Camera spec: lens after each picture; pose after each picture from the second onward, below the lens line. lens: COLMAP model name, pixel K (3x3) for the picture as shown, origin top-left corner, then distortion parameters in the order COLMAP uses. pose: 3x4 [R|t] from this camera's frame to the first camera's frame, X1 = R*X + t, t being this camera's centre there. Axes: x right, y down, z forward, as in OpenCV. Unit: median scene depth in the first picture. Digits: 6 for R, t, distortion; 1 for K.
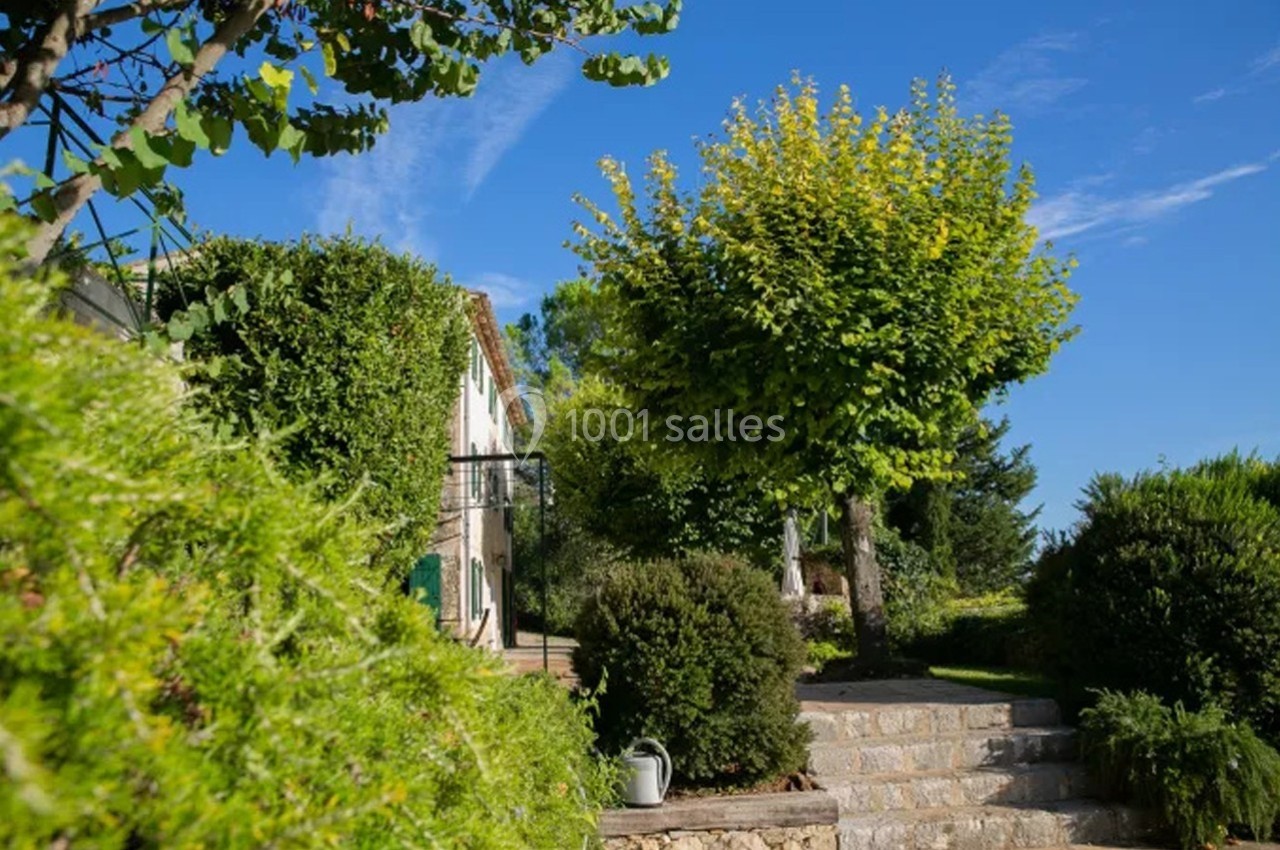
lens RADIAL K [[892.1, 0, 663.7], [0, 892.1, 427.9], [0, 0, 1]] dist [-0.000192, 0.000124]
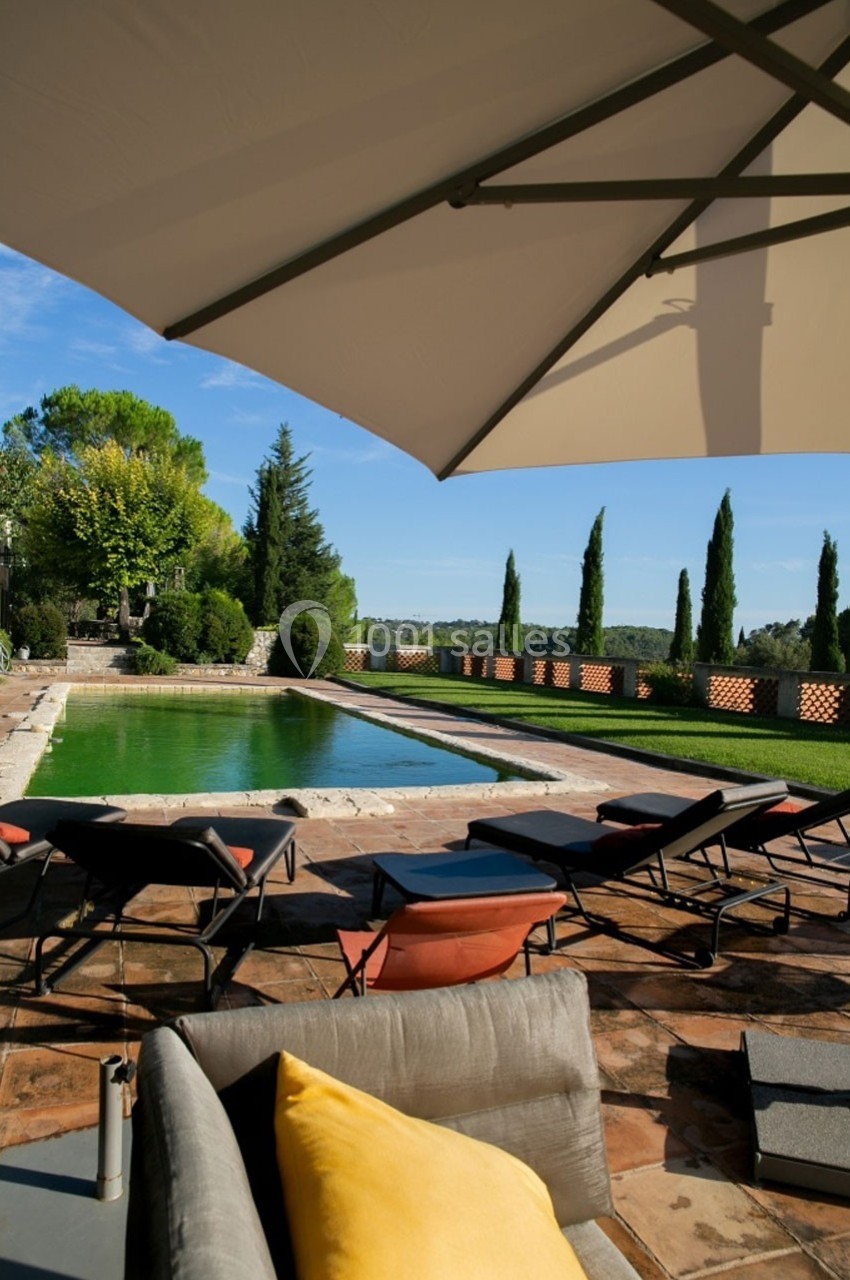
lens RADIAL K [[892.1, 0, 425.0], [0, 892.1, 640.0], [0, 0, 1]] dist [-0.000192, 0.000124]
pose [[0.963766, 0.081119, 0.254117, 0.532278], [-0.132661, 0.972233, 0.192777, -0.548217], [-0.231424, -0.219504, 0.947766, -2.508679]]
